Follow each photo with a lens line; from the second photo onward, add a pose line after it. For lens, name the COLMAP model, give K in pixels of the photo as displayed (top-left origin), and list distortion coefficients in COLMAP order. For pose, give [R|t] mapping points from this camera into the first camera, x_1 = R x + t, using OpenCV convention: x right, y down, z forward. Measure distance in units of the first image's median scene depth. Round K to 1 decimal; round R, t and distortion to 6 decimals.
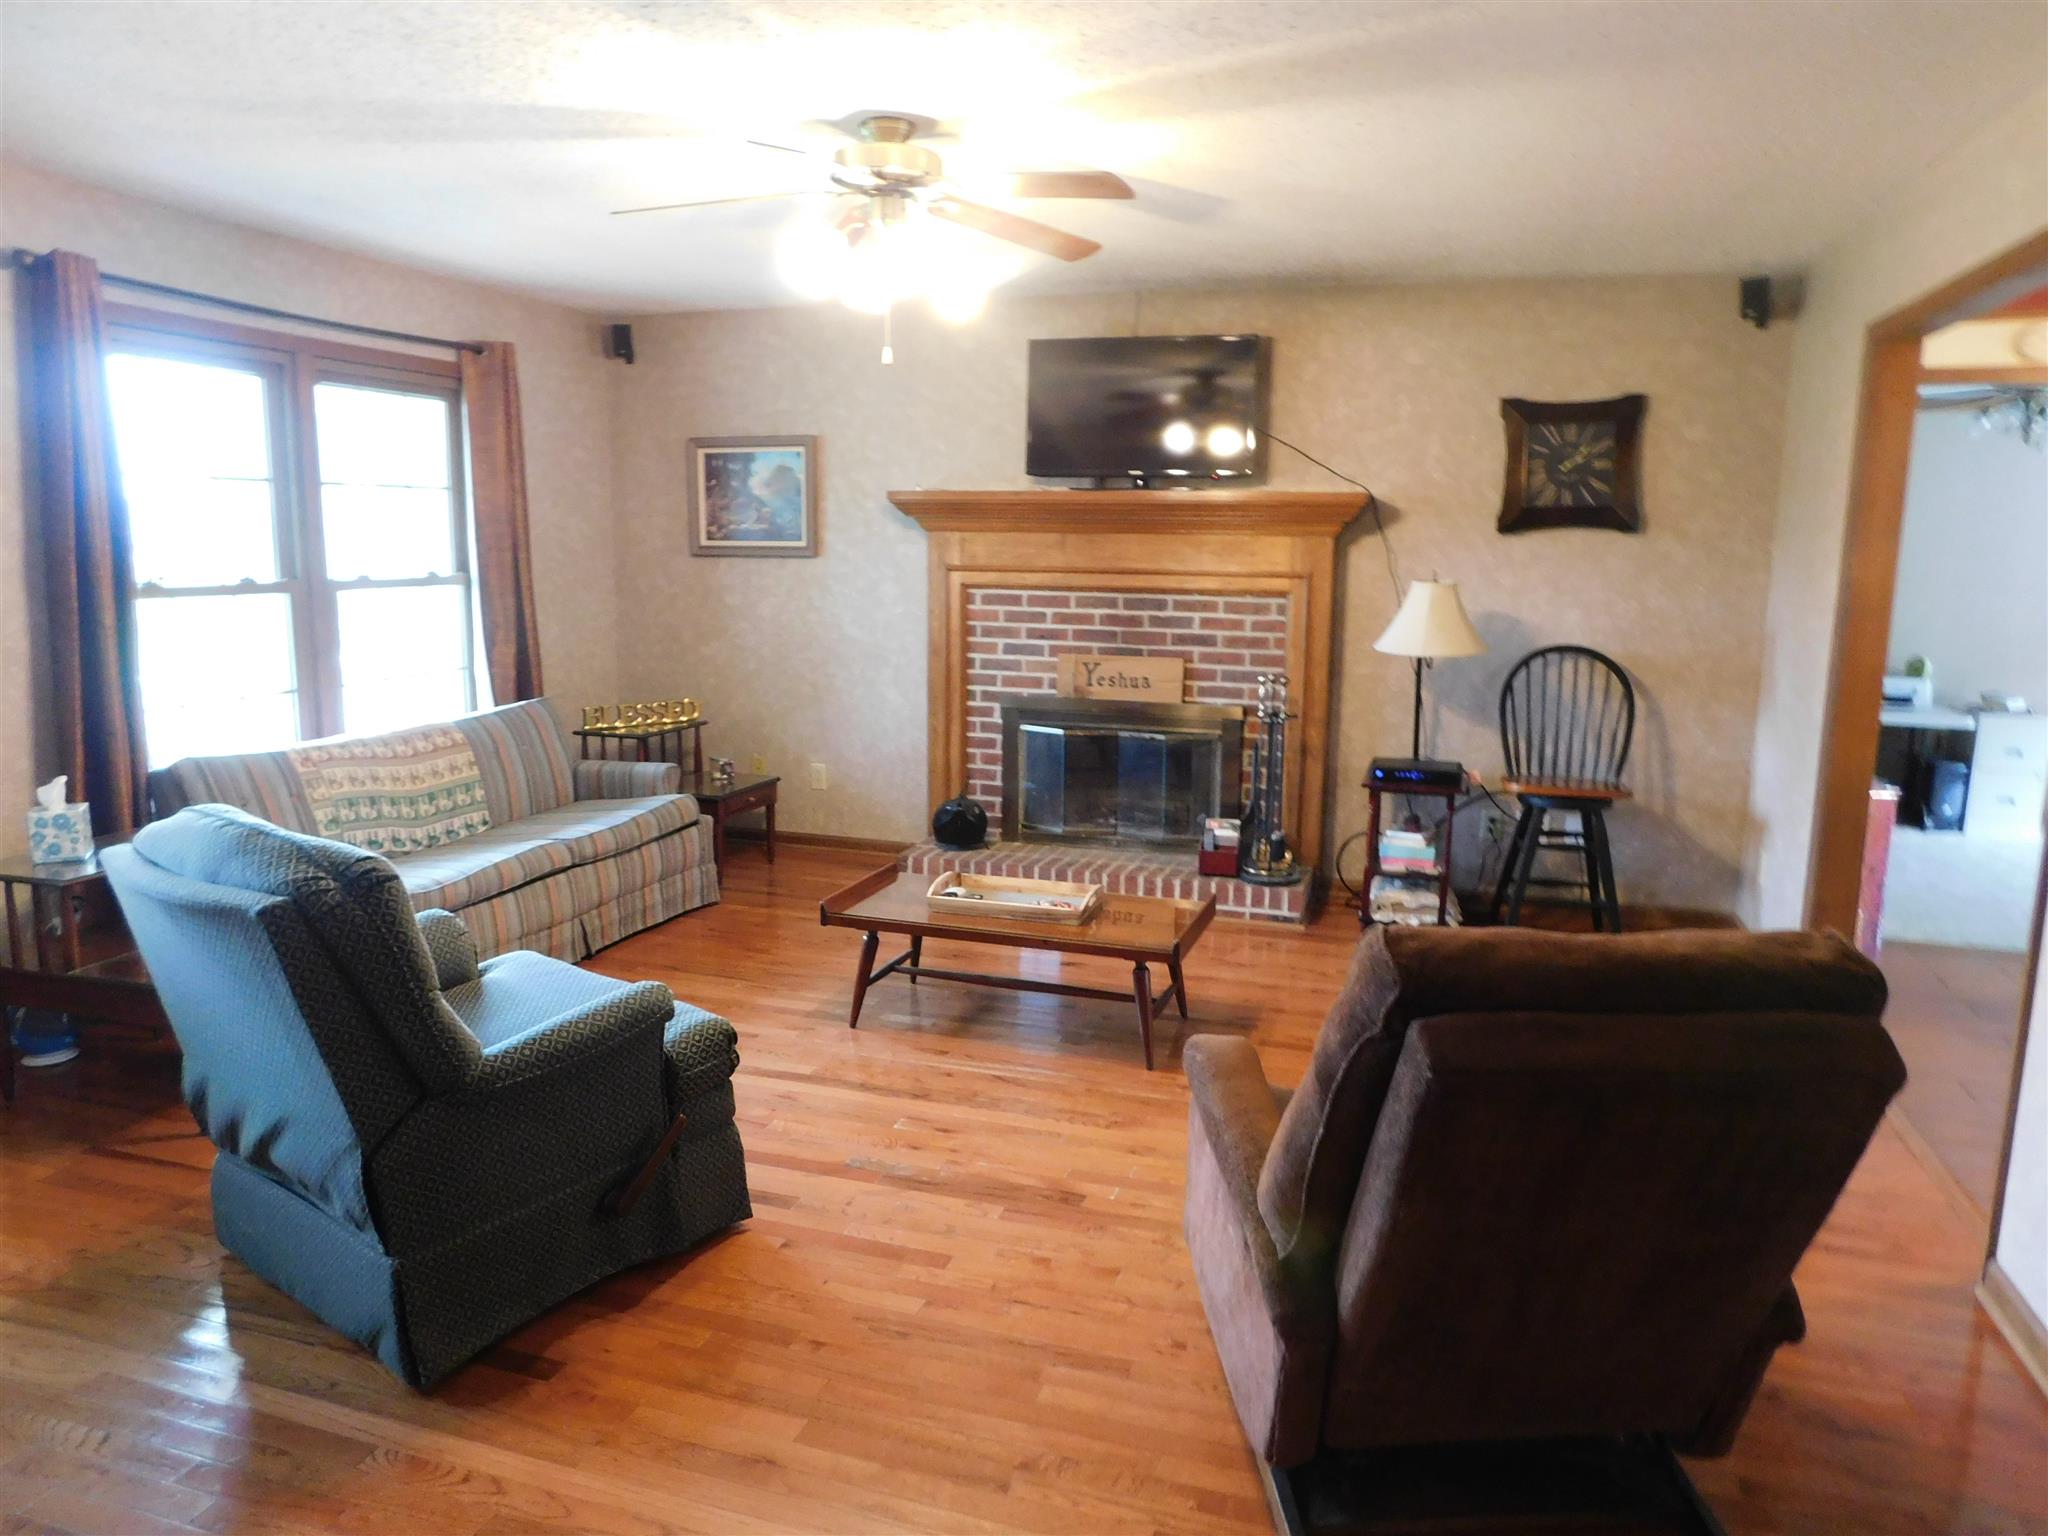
lens RADIAL K [[1351.6, 0, 1029.1], [0, 1351.6, 764.0], [0, 0, 1]] dist [-0.076618, 0.061081]
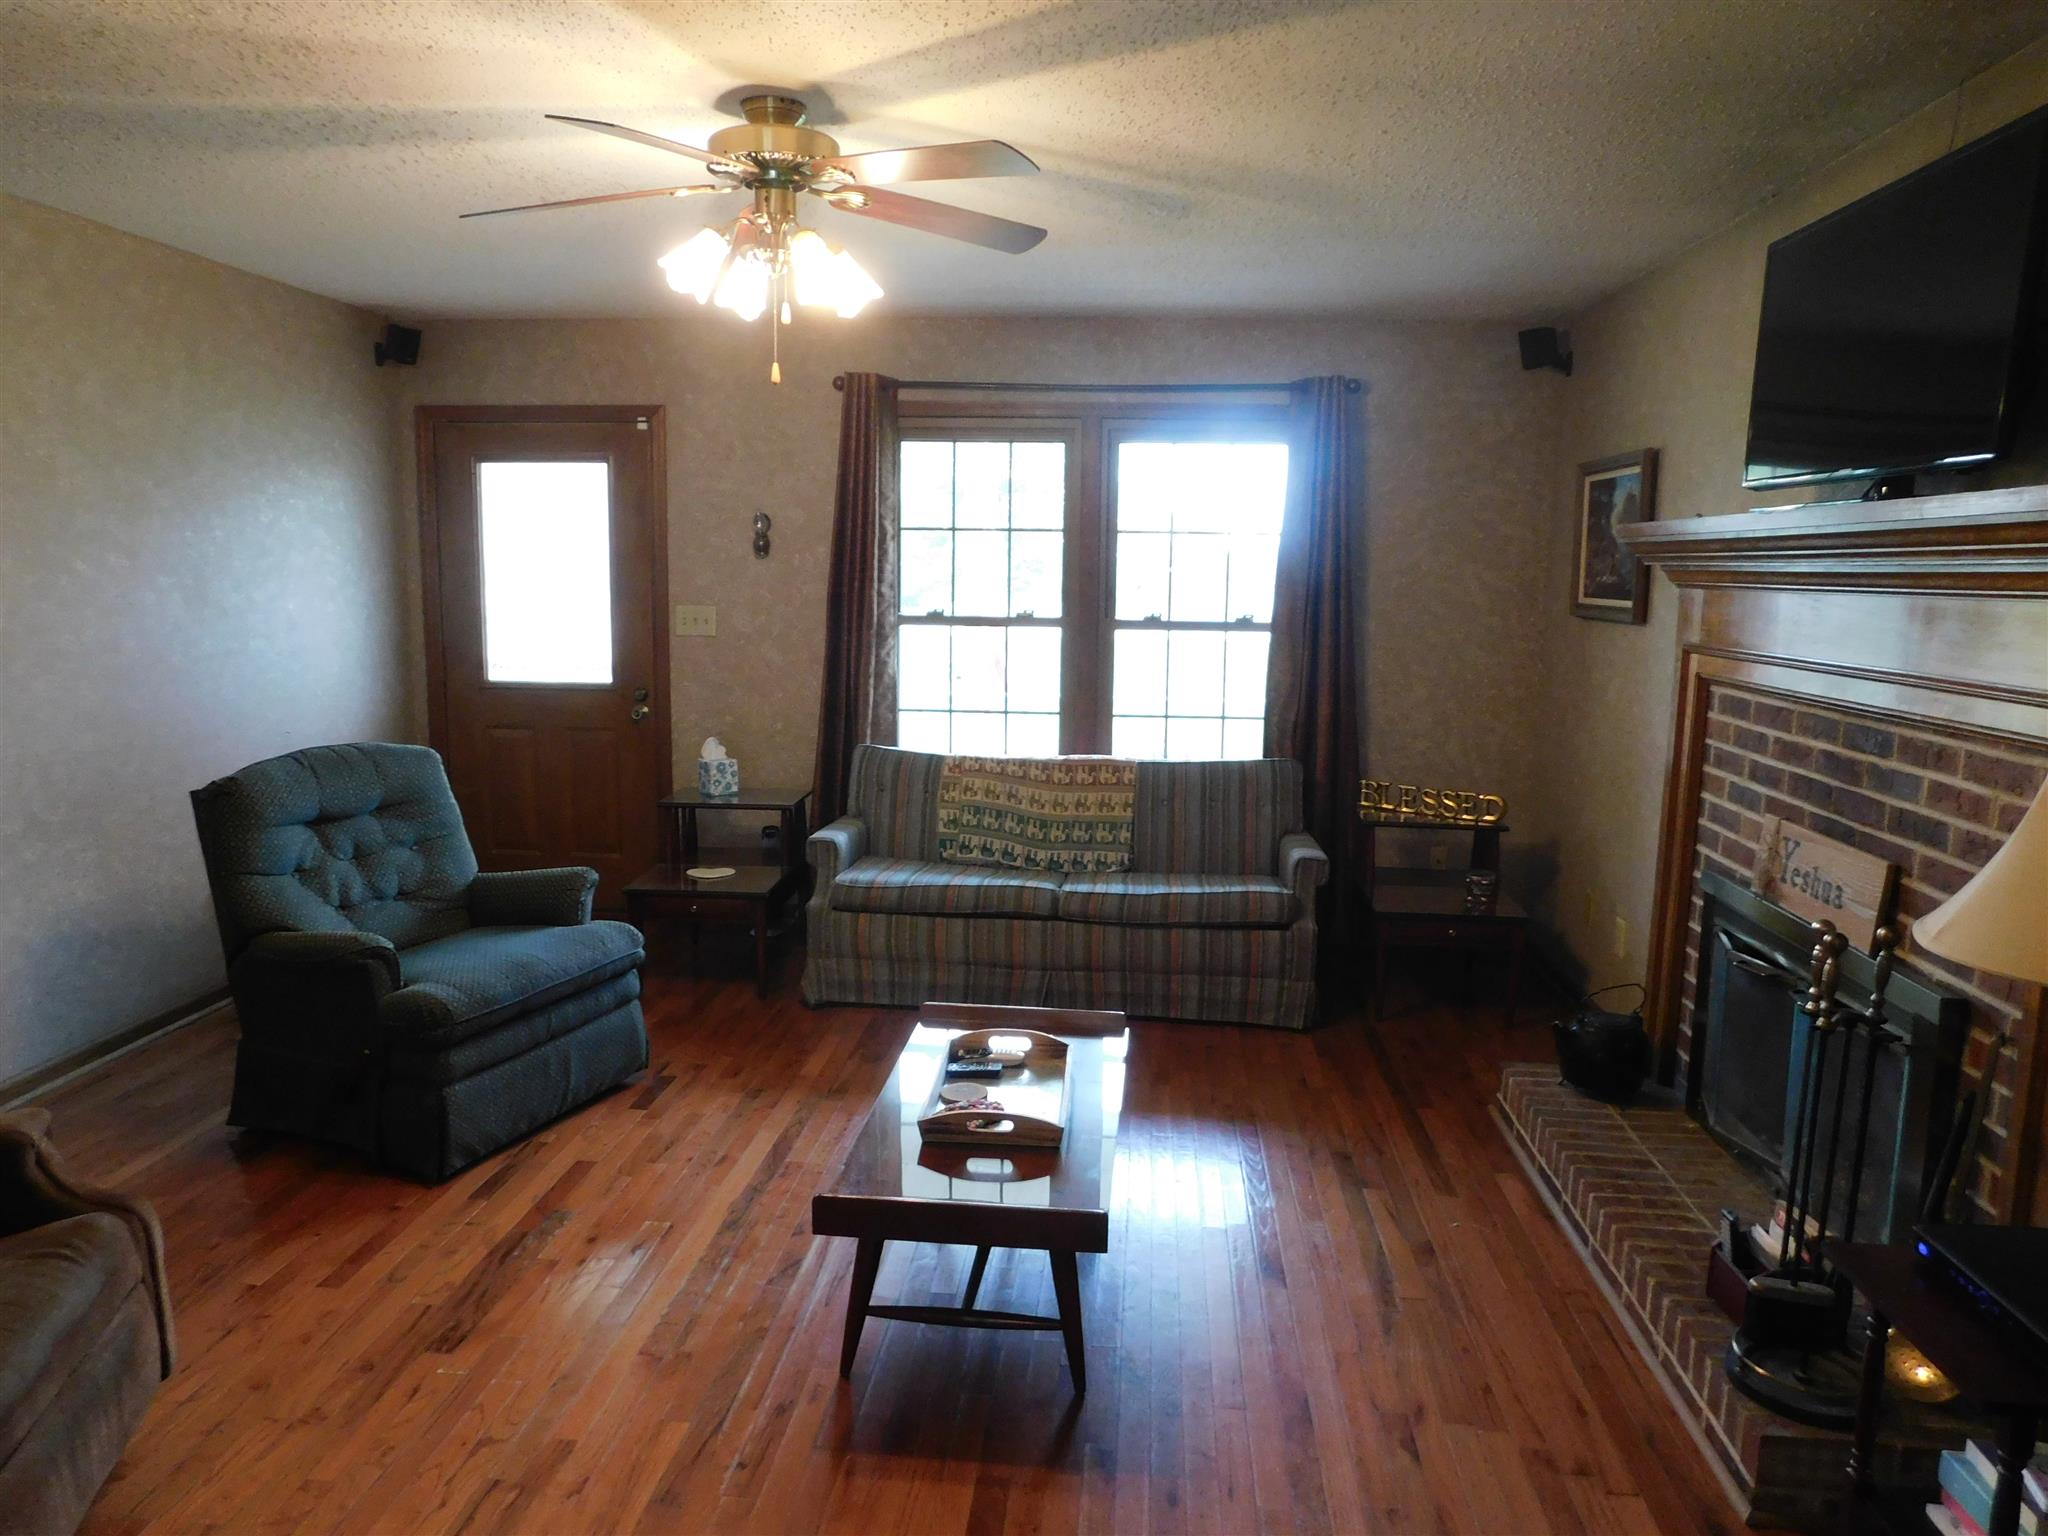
lens RADIAL K [[1351.6, 0, 1029.1], [0, 1351.6, 764.0], [0, 0, 1]] dist [-0.076618, 0.061081]
pose [[0.232748, 0.137605, -0.962753, 0.560638], [-0.177759, 0.979282, 0.096994, -0.119906], [0.956154, 0.148563, 0.252386, 0.688716]]
